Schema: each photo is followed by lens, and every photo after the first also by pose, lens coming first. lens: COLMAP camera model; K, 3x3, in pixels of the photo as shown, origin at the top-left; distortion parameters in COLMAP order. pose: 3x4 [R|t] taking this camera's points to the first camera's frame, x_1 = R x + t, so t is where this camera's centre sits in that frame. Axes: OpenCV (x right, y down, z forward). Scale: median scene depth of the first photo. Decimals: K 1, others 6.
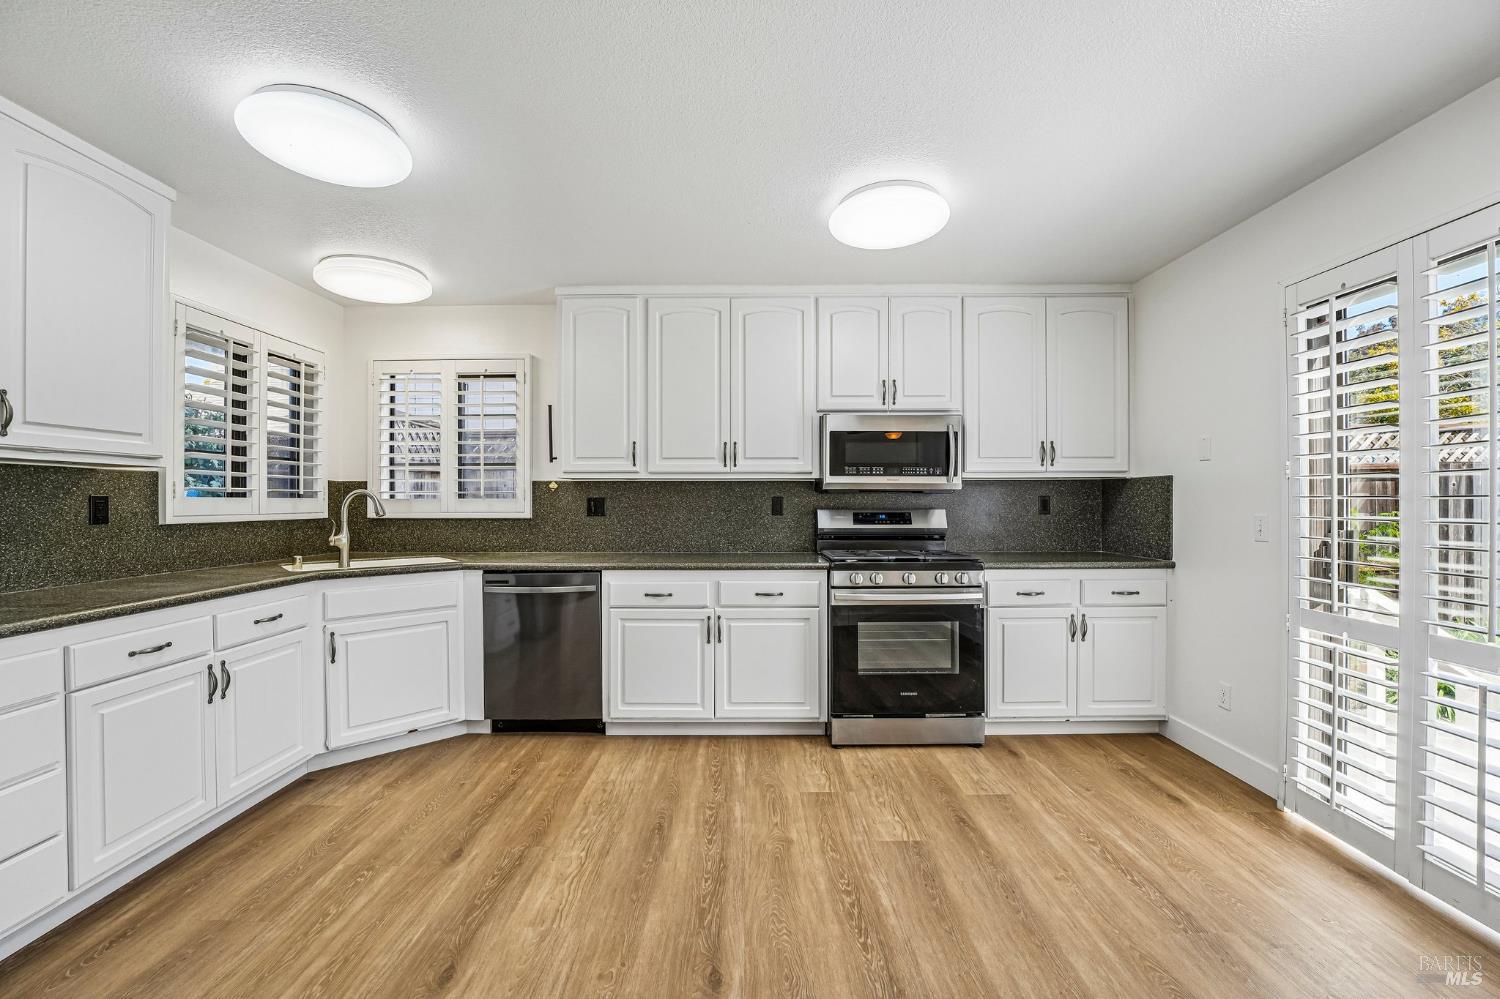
lens RADIAL K [[611.4, 0, 743.2], [0, 611.4, 497.7], [0, 0, 1]] dist [-0.030537, 0.004566]
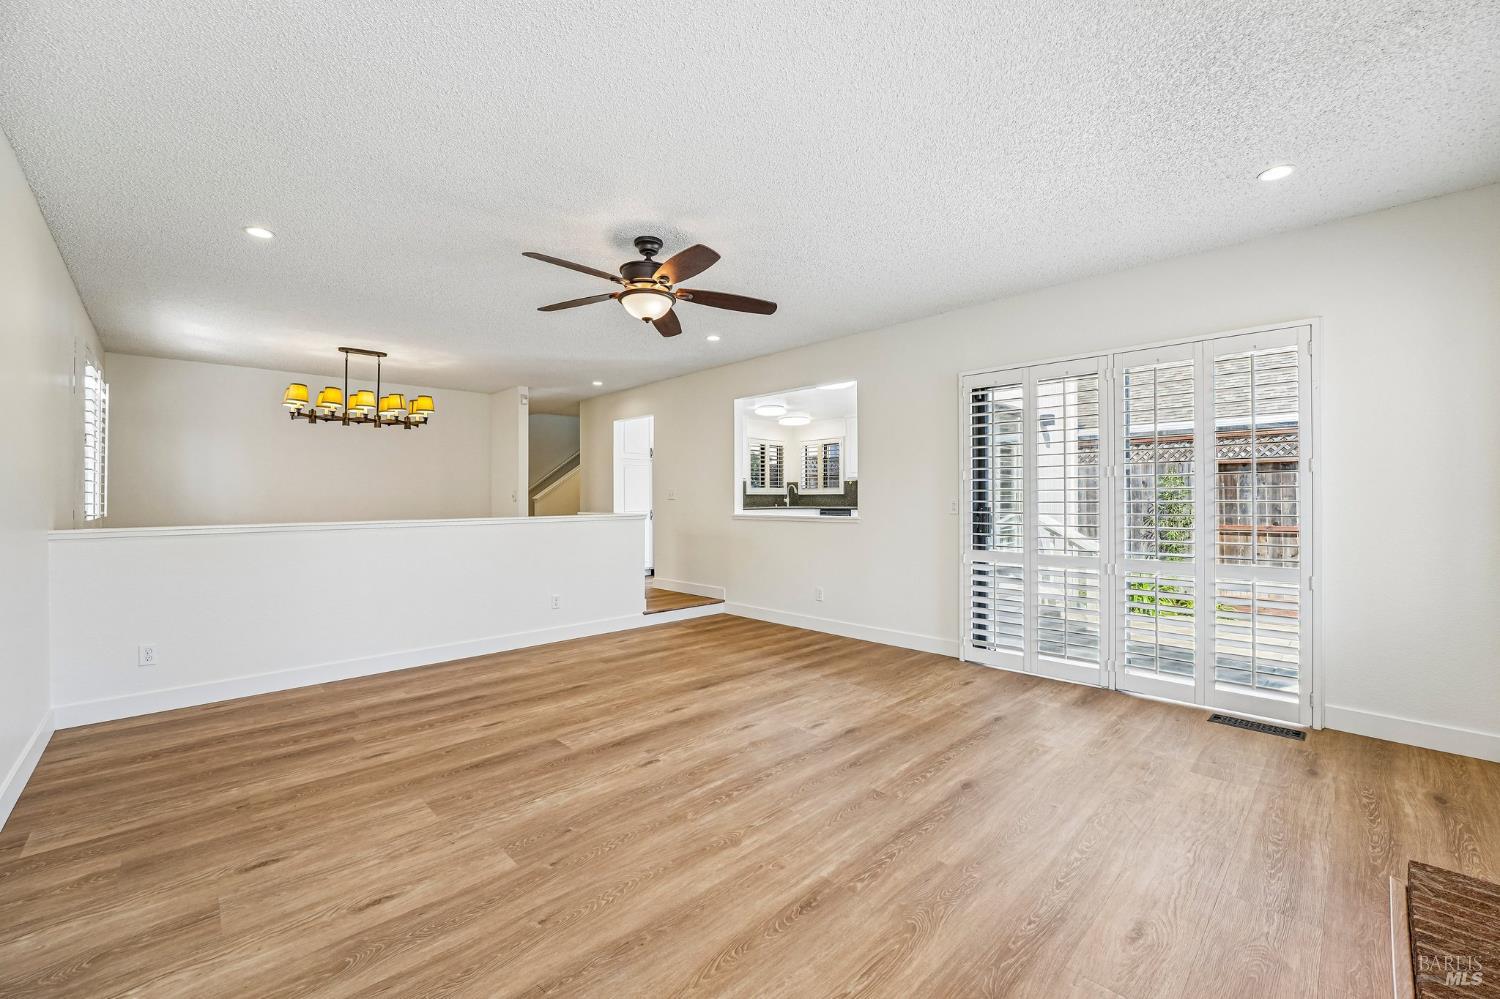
lens RADIAL K [[611.4, 0, 743.2], [0, 611.4, 497.7], [0, 0, 1]] dist [-0.030537, 0.004566]
pose [[0.684255, -0.001148, -0.729241, 1.675419], [0.005513, 0.999978, 0.003599, 0.043579], [0.729222, -0.006483, 0.684247, -1.526613]]
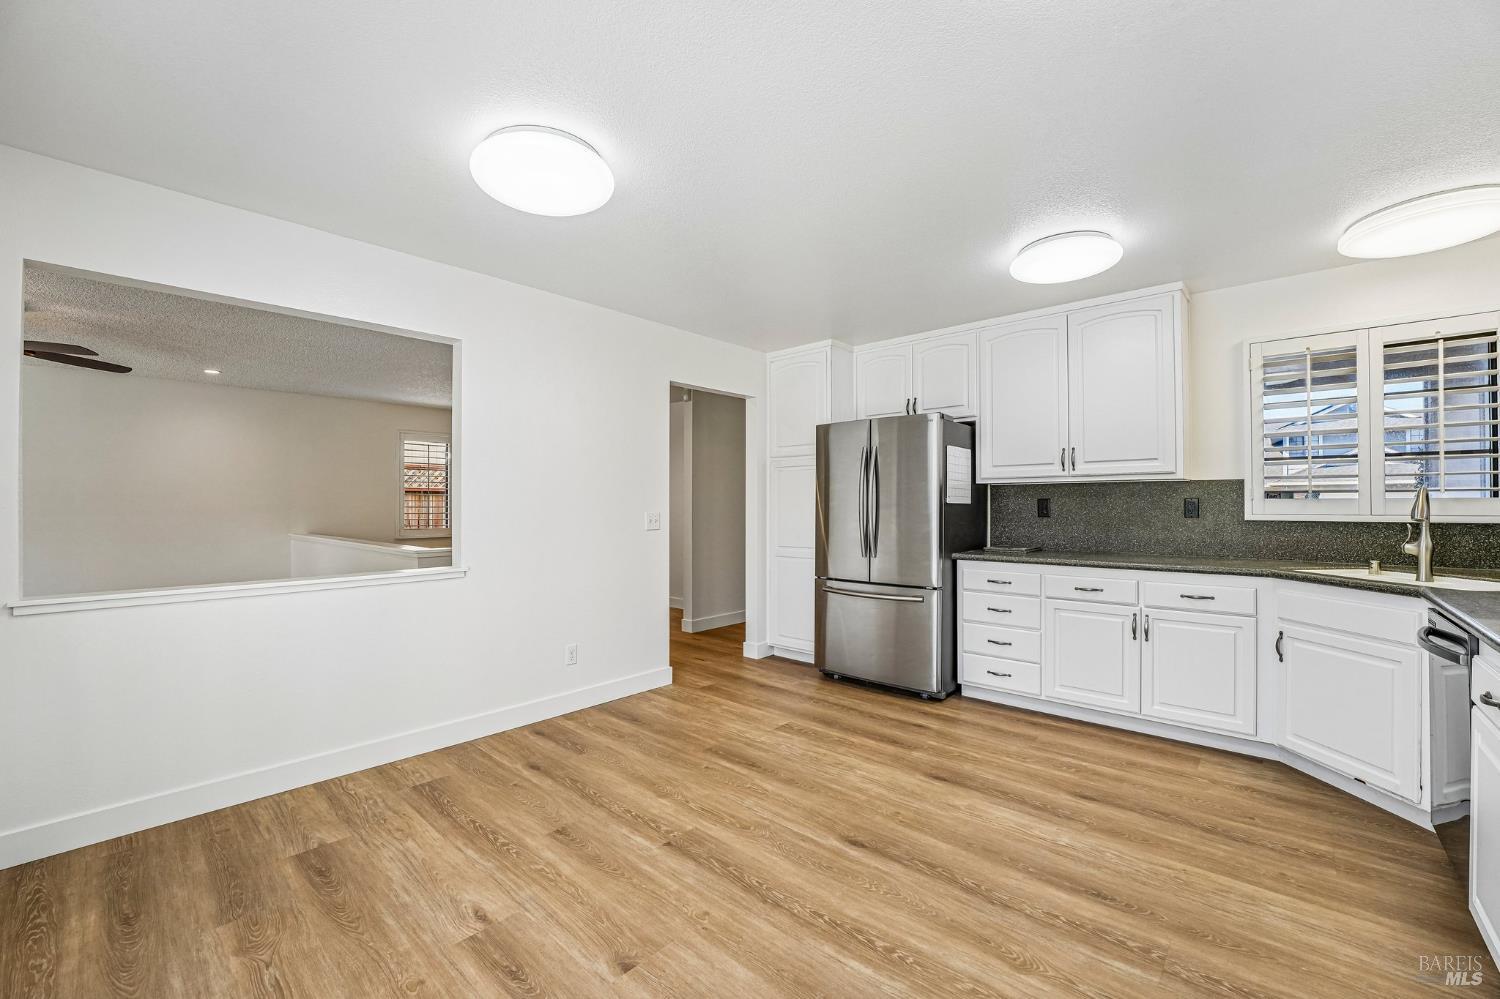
lens RADIAL K [[611.4, 0, 743.2], [0, 611.4, 497.7], [0, 0, 1]] dist [-0.030537, 0.004566]
pose [[-0.669014, -0.003781, -0.743240, 0.592527], [0.005926, 0.999928, -0.010421, 0.002249], [0.743226, -0.011376, -0.668943, 0.877286]]
